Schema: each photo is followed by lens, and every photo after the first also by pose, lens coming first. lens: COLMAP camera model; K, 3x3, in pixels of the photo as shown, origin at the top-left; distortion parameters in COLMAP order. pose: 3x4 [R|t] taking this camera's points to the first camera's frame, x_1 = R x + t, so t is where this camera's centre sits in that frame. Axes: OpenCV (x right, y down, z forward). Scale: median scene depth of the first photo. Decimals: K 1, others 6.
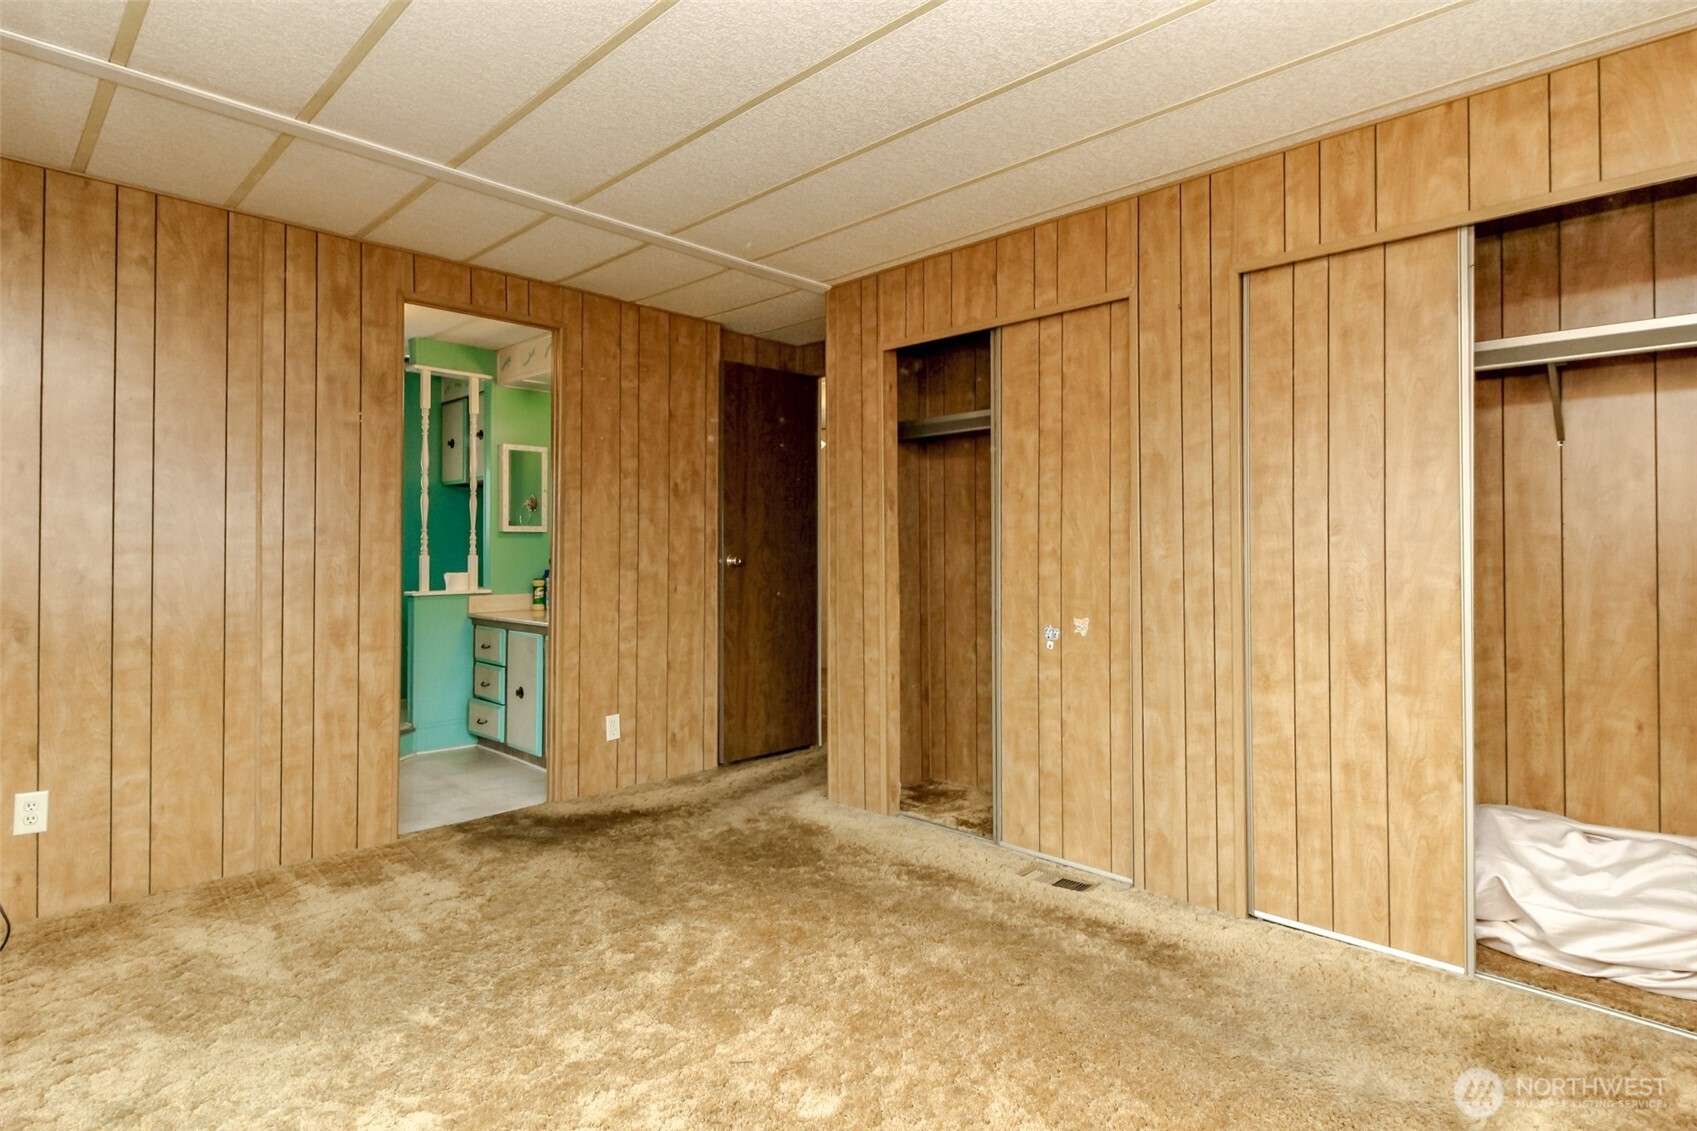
lens RADIAL K [[807.6, 0, 845.5], [0, 807.6, 550.8], [0, 0, 1]] dist [0.001761, -0.000457]
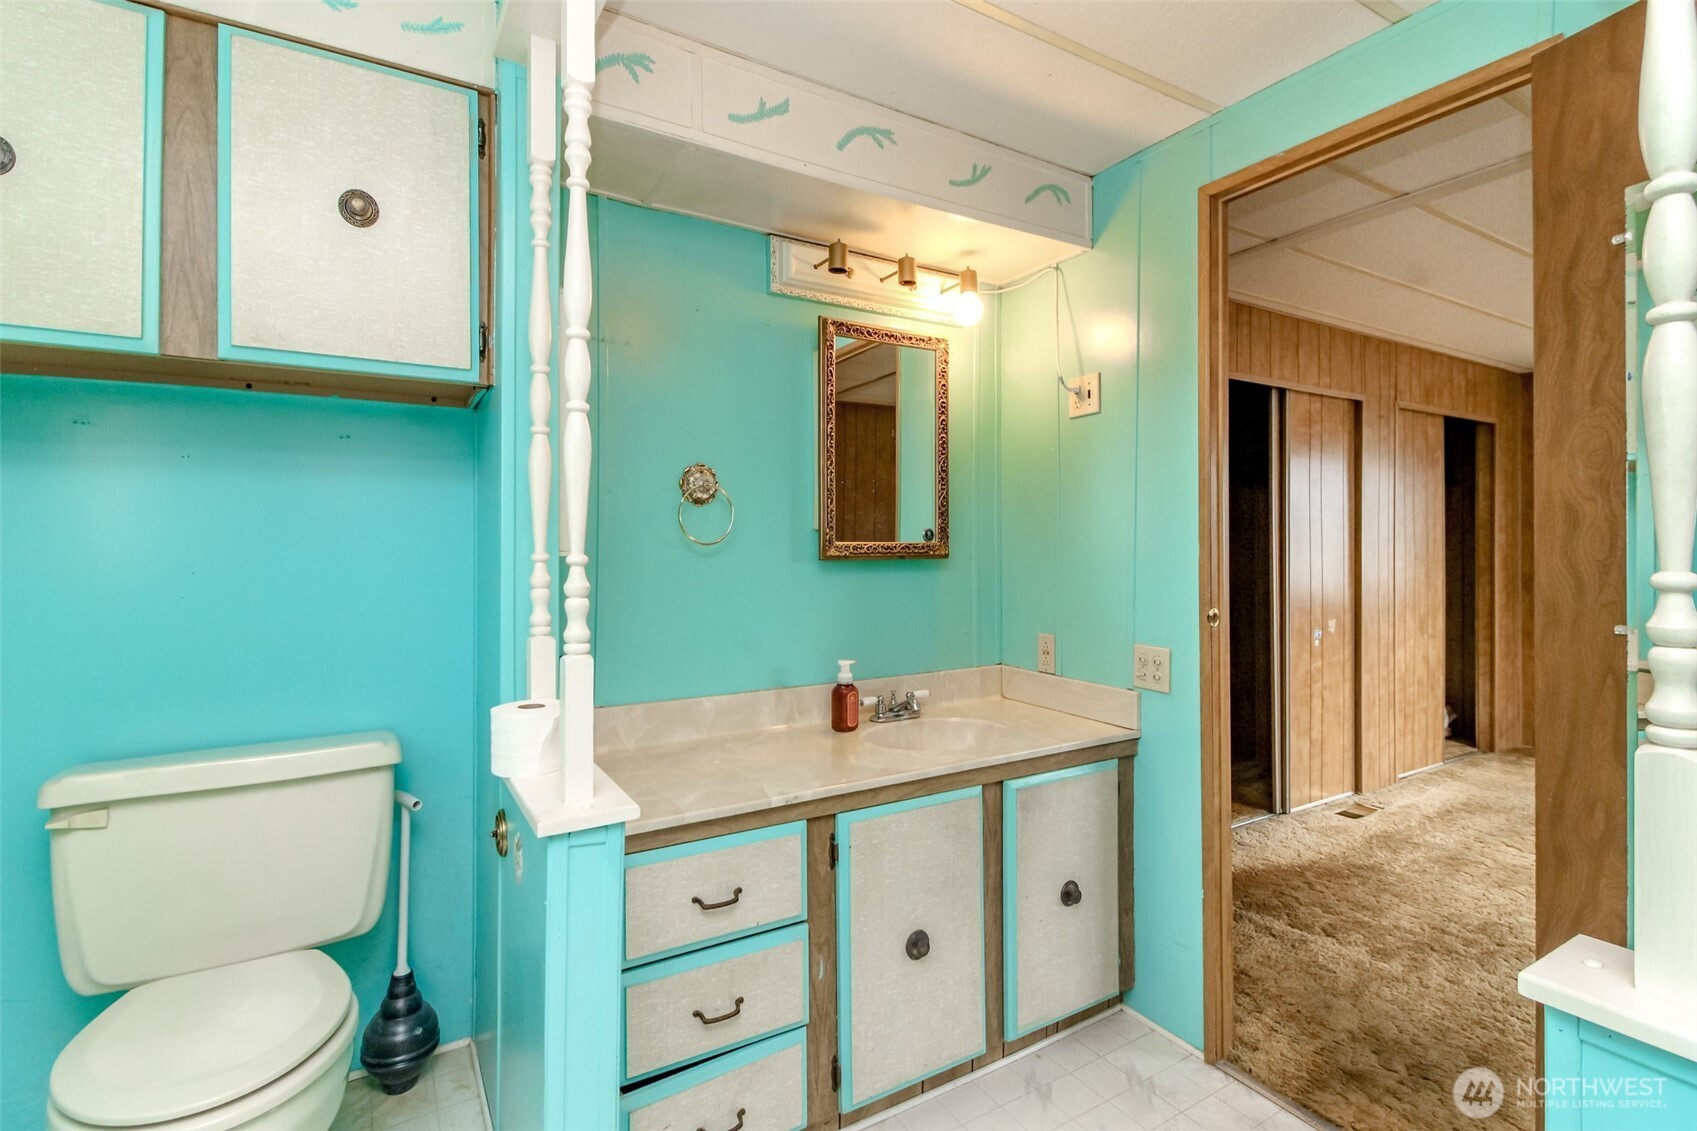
lens RADIAL K [[807.6, 0, 845.5], [0, 807.6, 550.8], [0, 0, 1]] dist [0.001761, -0.000457]
pose [[0.281329, -0.003655, 0.959604, -1.215915], [0.006128, 0.999979, 0.002012, -0.041211], [-0.959592, 0.005315, 0.281346, 1.347345]]
